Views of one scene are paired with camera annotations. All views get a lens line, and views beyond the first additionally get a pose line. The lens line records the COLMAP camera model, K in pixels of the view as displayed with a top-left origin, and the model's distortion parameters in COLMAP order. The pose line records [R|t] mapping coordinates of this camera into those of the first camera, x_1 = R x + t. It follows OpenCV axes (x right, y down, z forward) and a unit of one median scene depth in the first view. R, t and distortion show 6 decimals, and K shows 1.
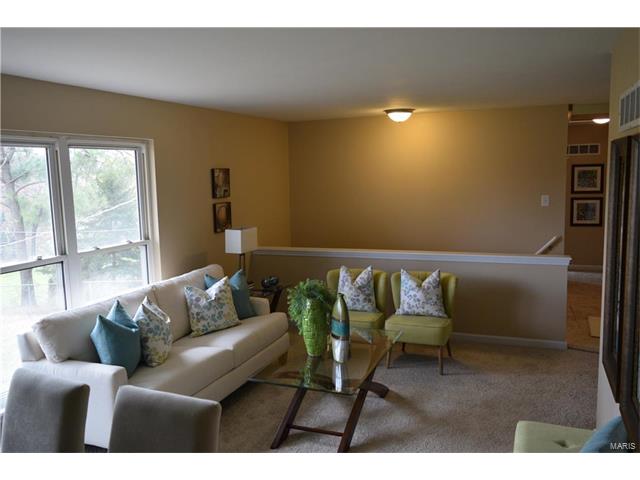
lens RADIAL K [[541.4, 0, 320.0], [0, 541.4, 240.0], [0, 0, 1]] dist [-0.055730, 0.000197]
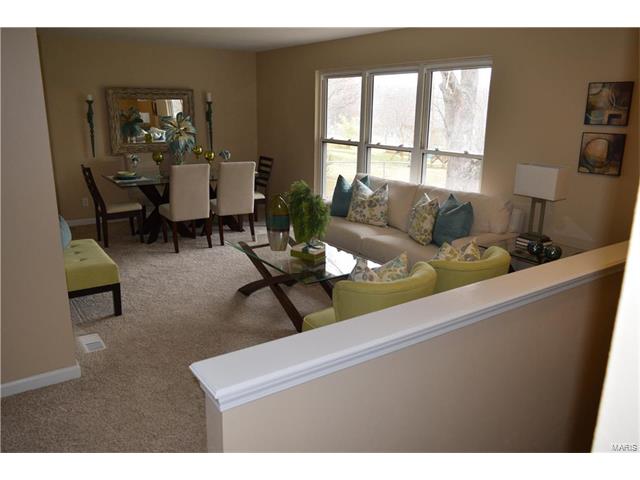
lens RADIAL K [[497.7, 0, 320.0], [0, 497.7, 240.0], [0, 0, 1]] dist [-0.009418, -0.002267]
pose [[-0.564627, 0.252056, -0.785916, 0.645686], [-0.078356, 0.931555, 0.355058, -0.158963], [0.821618, 0.262056, -0.506231, 1.211938]]
